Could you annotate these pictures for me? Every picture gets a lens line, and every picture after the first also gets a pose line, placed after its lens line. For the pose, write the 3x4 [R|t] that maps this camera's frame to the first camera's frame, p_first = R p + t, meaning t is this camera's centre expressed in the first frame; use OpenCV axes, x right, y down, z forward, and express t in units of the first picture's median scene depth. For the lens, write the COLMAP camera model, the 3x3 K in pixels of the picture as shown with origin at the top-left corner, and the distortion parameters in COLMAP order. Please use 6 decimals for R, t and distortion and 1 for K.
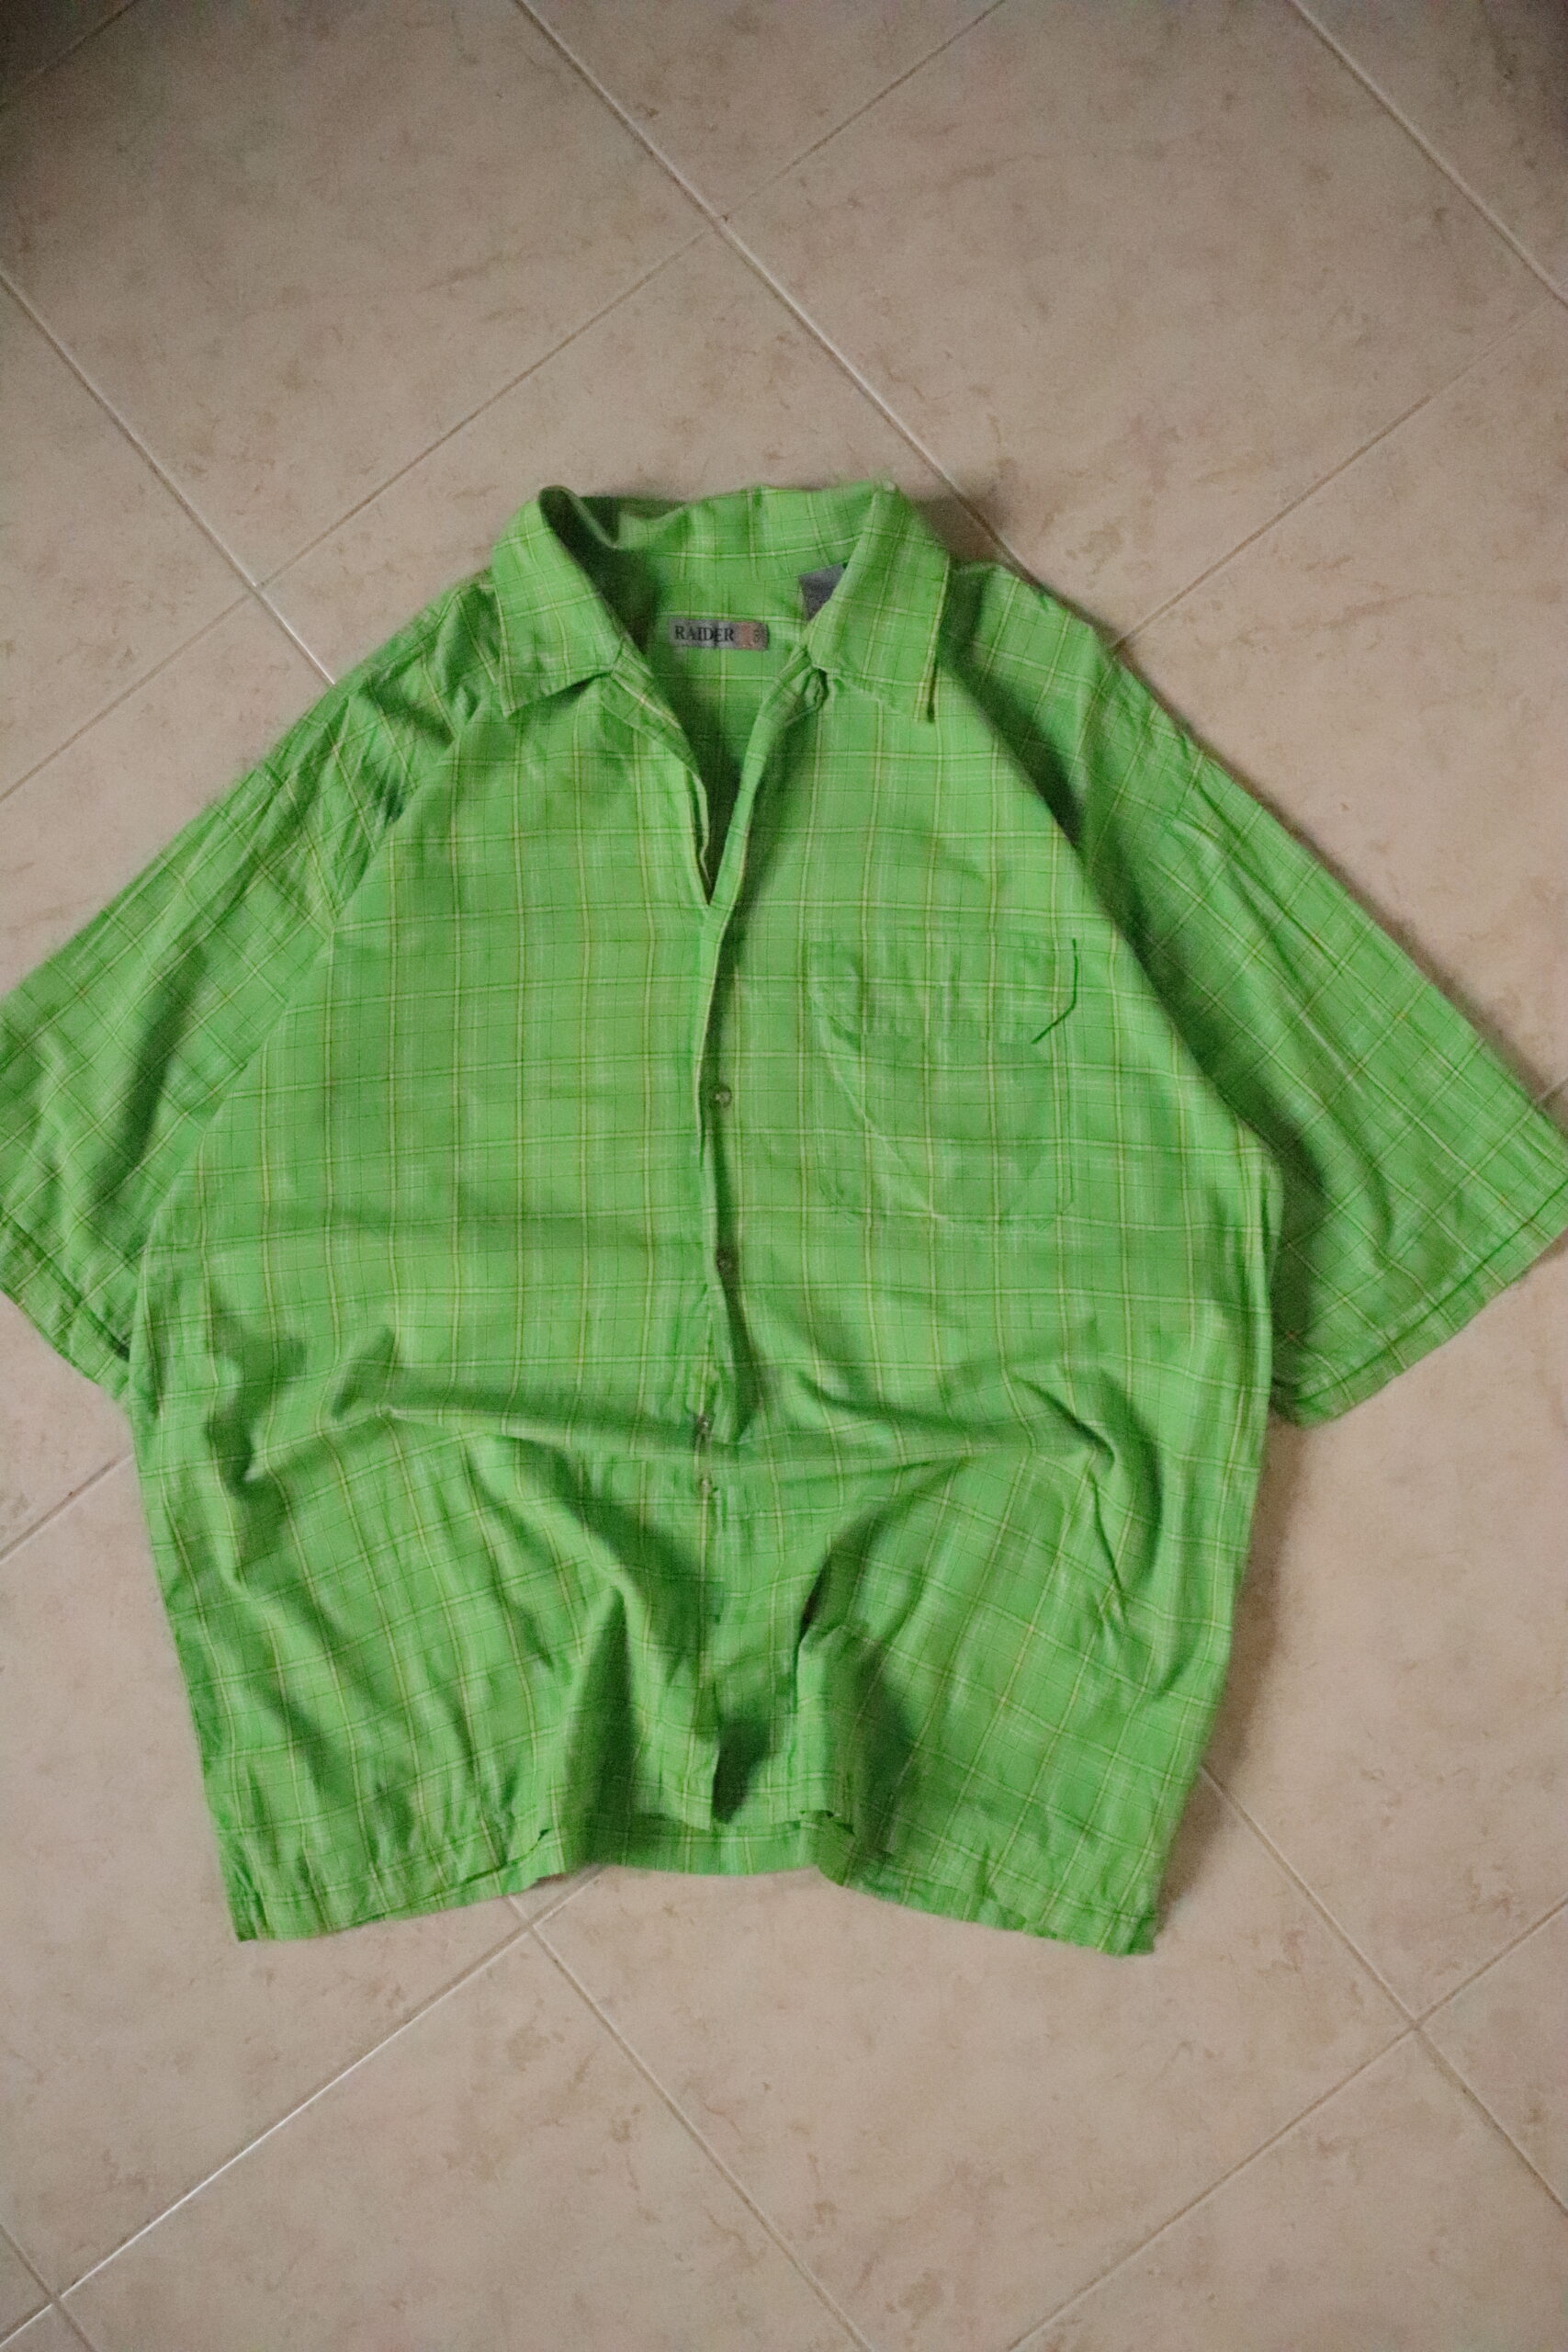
lens RADIAL K [[2150.7, 0, 784.0], [0, 2150.7, 1176.0], [0, 0, 1]] dist [-0.200139, 0.214521]
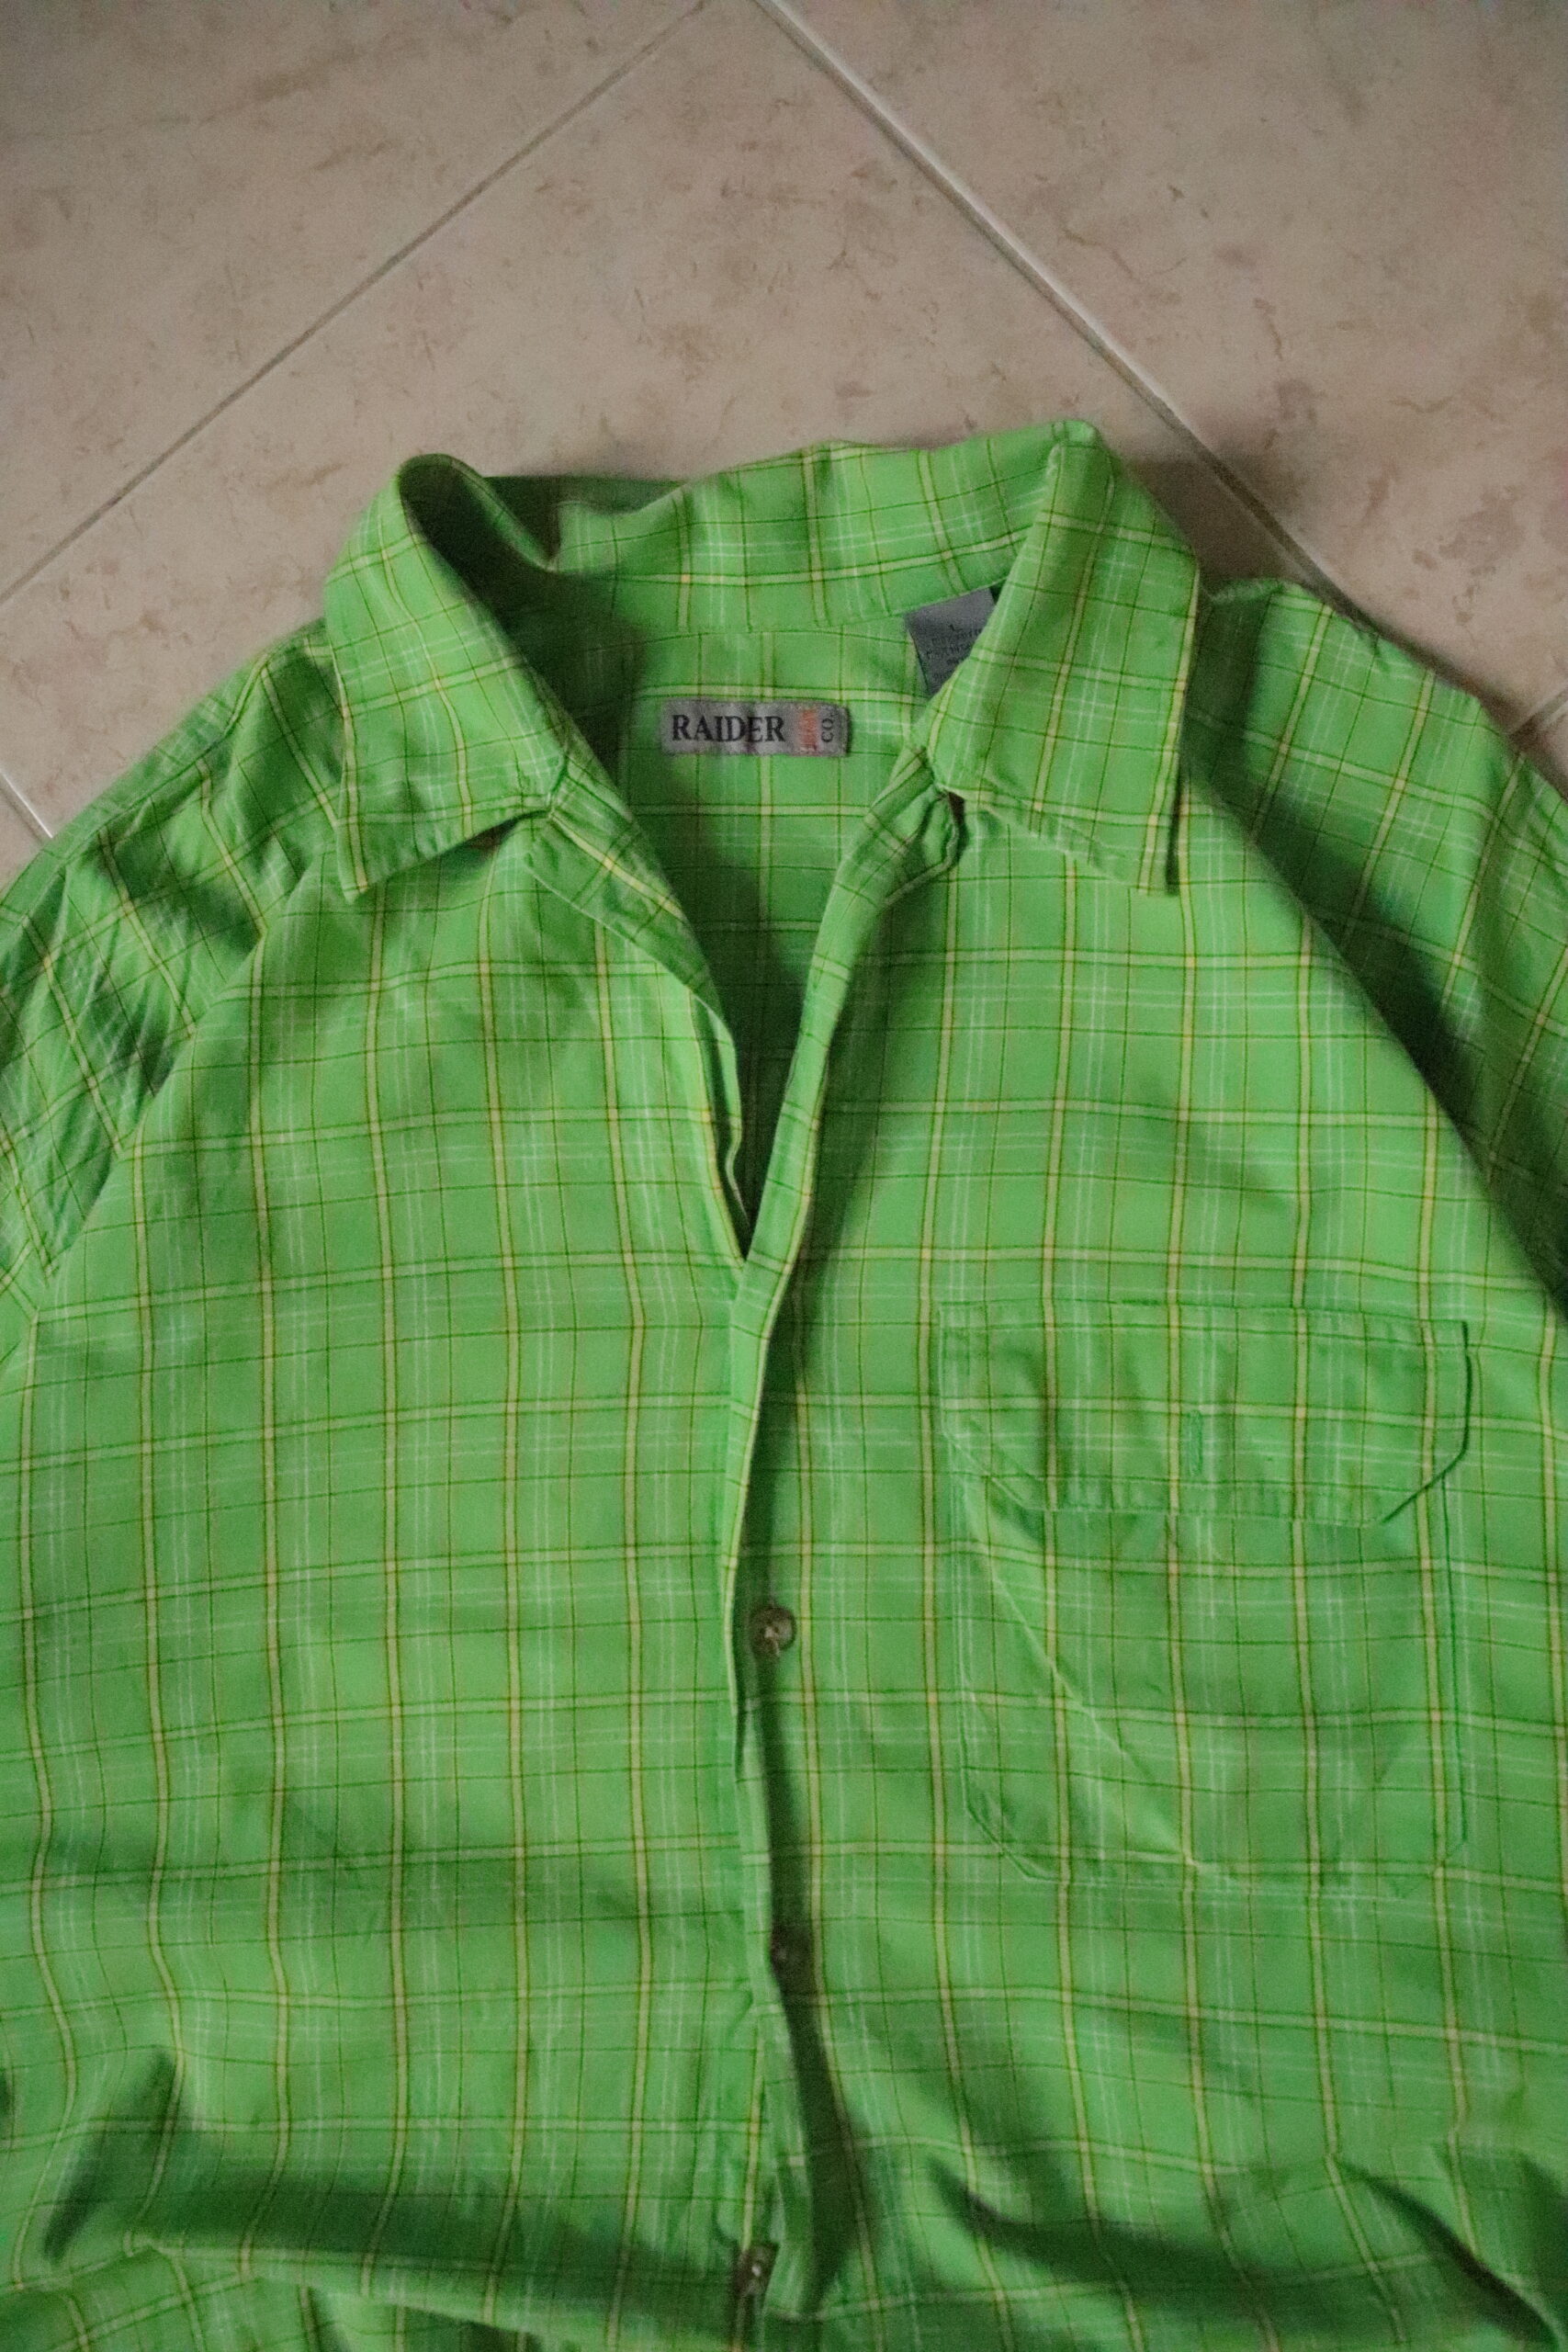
lens RADIAL K [[2150.7, 0, 784.0], [0, 2150.7, 1176.0], [0, 0, 1]] dist [-0.200139, 0.214521]
pose [[0.998652, -0.018566, -0.048464, -0.000289], [0.017626, 0.999650, -0.019739, -0.136359], [0.048813, 0.018858, 0.998630, 0.485041]]
